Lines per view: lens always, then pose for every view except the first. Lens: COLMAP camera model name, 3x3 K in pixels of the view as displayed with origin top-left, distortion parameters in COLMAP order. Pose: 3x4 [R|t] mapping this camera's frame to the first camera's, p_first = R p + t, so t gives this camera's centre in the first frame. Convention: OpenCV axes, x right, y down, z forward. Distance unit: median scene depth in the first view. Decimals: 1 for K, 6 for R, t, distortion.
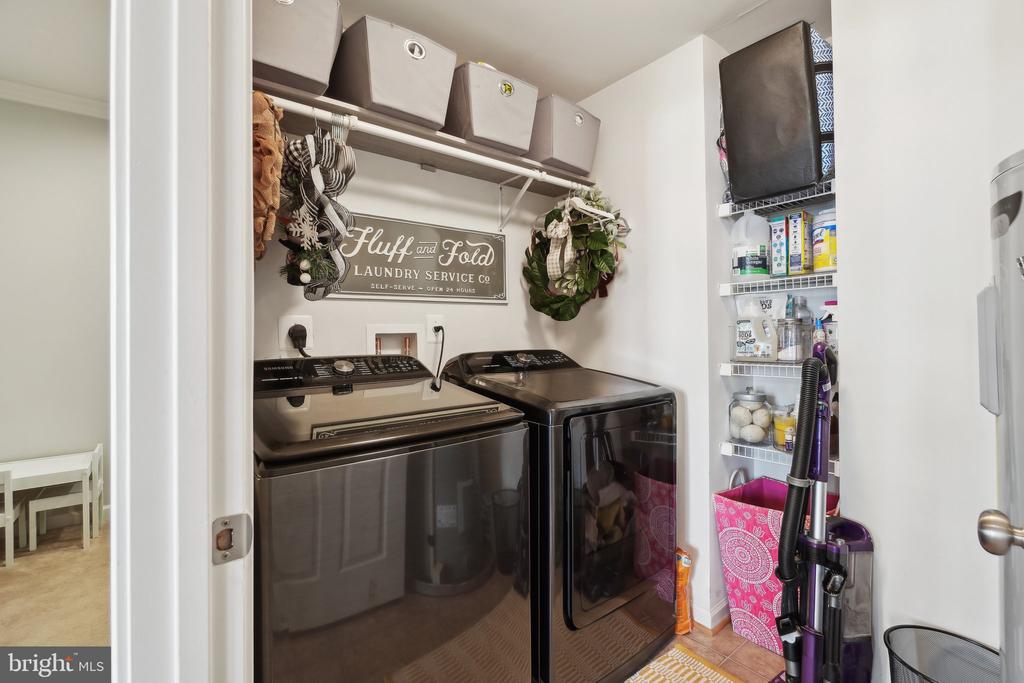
lens RADIAL K [[455.6, 0, 509.5], [0, 455.6, 336.9], [0, 0, 1]] dist [-0.005454, -0.000402]
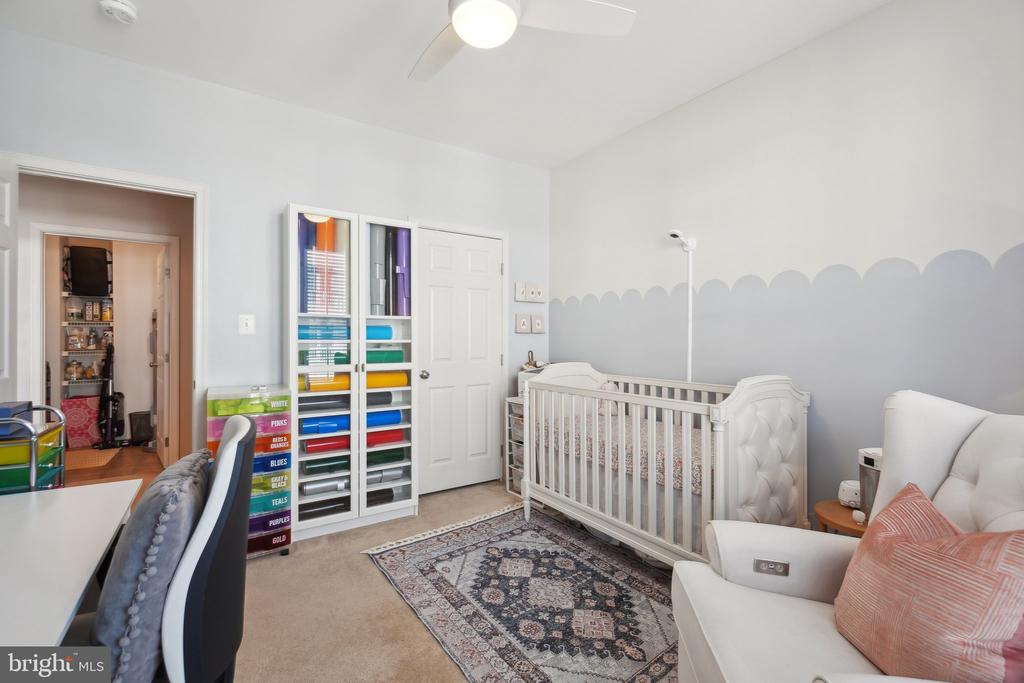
lens RADIAL K [[441.7, 0, 513.9], [0, 441.7, 335.4], [0, 0, 1]] dist [-0.000141, 0.000061]
pose [[0.090879, 0.008362, 0.995827, -2.063426], [-0.004265, 0.999959, -0.008008, -0.029107], [-0.995853, -0.003519, 0.090911, -2.060454]]
